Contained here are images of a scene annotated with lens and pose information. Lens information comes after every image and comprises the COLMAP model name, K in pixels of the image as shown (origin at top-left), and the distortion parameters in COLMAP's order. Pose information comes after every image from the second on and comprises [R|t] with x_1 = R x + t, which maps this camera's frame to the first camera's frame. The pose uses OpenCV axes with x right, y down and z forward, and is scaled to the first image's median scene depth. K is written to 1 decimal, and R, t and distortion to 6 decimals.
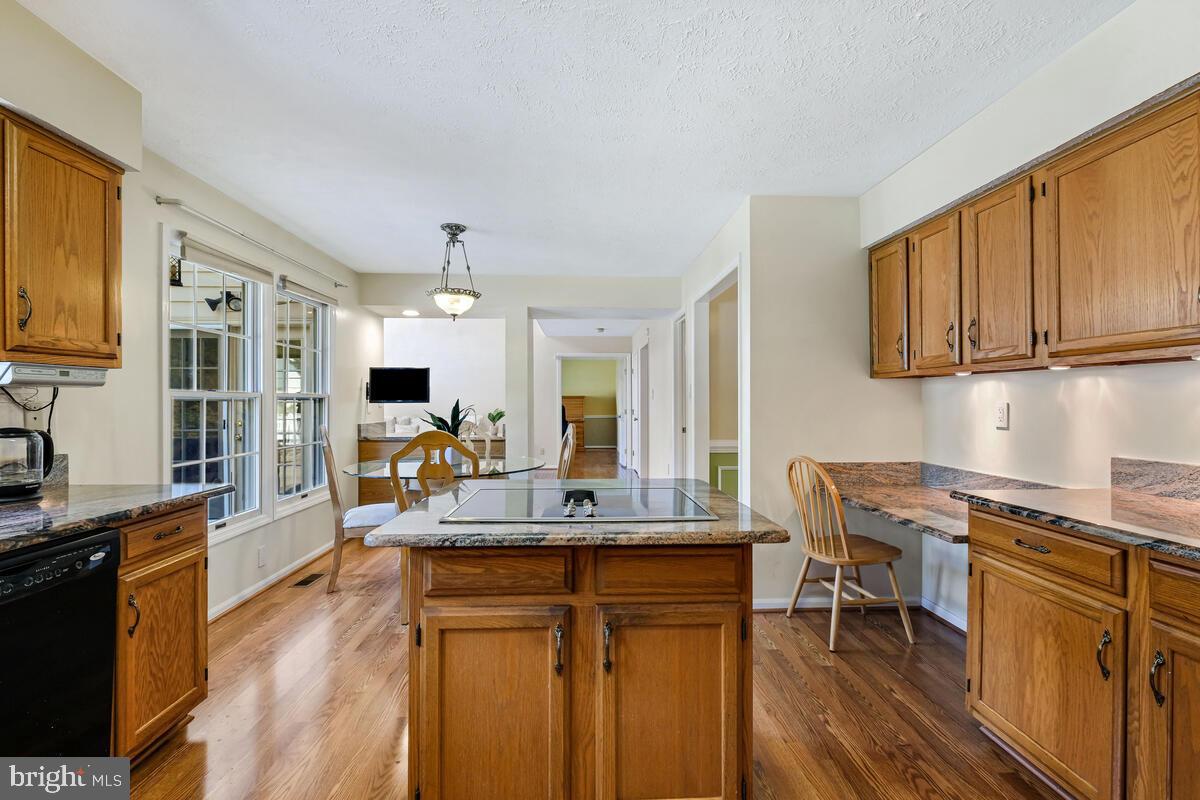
lens RADIAL K [[526.8, 0, 600.5], [0, 526.8, 399.2], [0, 0, 1]] dist [-0.000933, 0.000315]
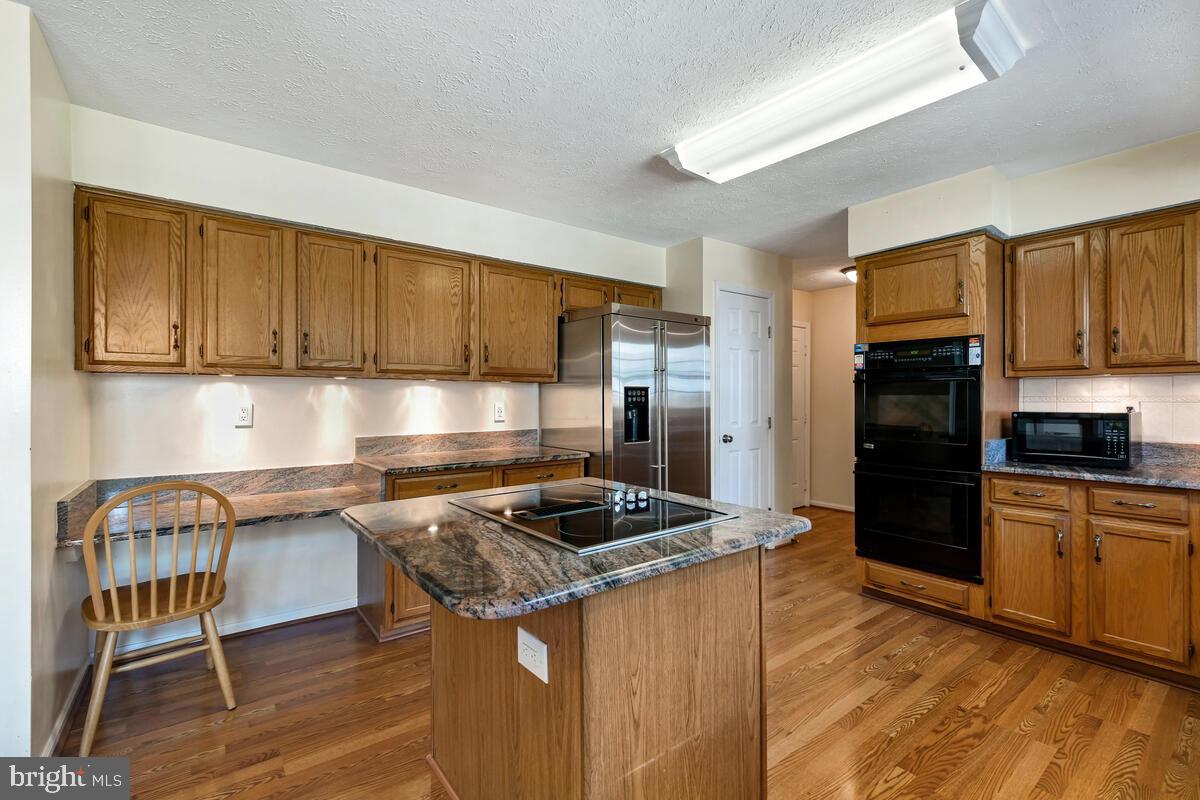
lens RADIAL K [[526.8, 0, 591.4], [0, 526.8, 398.2], [0, 0, 1]] dist [-0.000933, 0.000315]
pose [[-0.565036, 0.003121, 0.825060, -0.789284], [-0.001406, 0.999988, -0.004746, -0.000015], [-0.825065, -0.003842, -0.565025, 1.473898]]
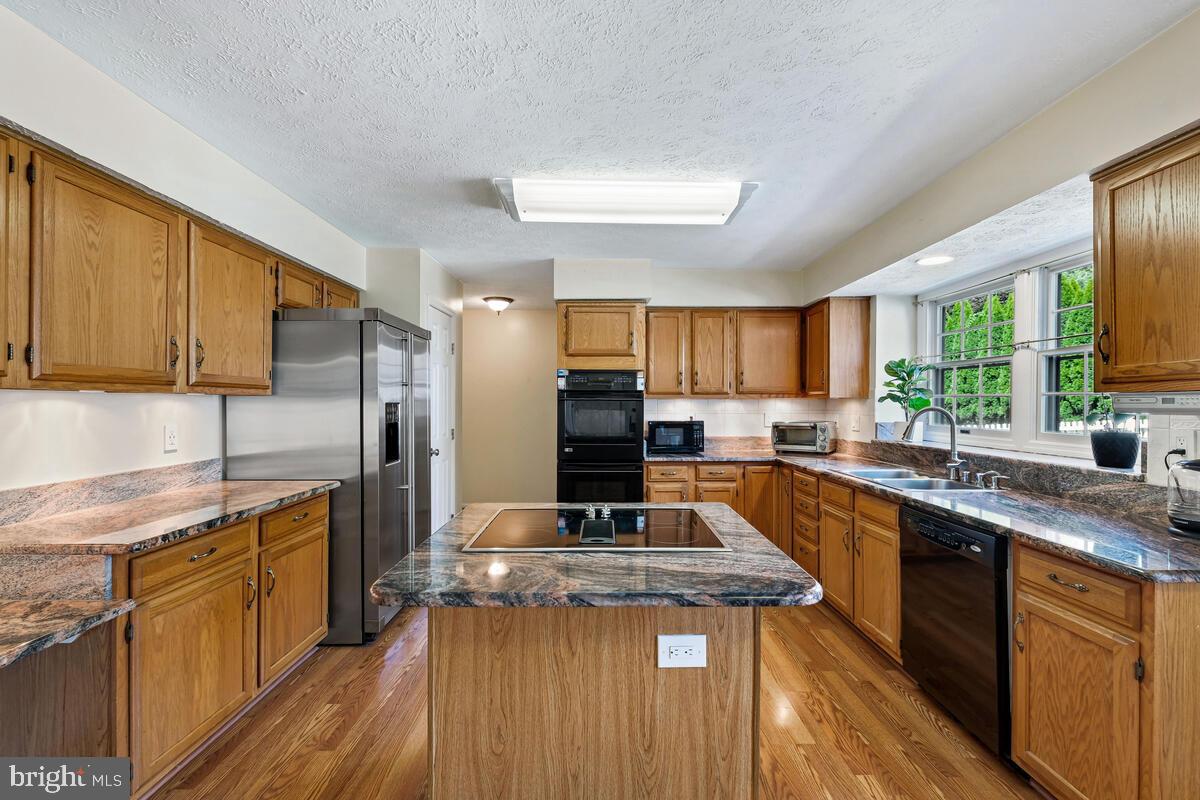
lens RADIAL K [[526.8, 0, 592.2], [0, 526.8, 402.8], [0, 0, 1]] dist [-0.000933, 0.000315]
pose [[-0.998497, 0.000701, 0.054805, -0.082318], [0.000490, 0.999992, -0.003870, -0.041779], [-0.054807, -0.003838, -0.998490, 1.952875]]
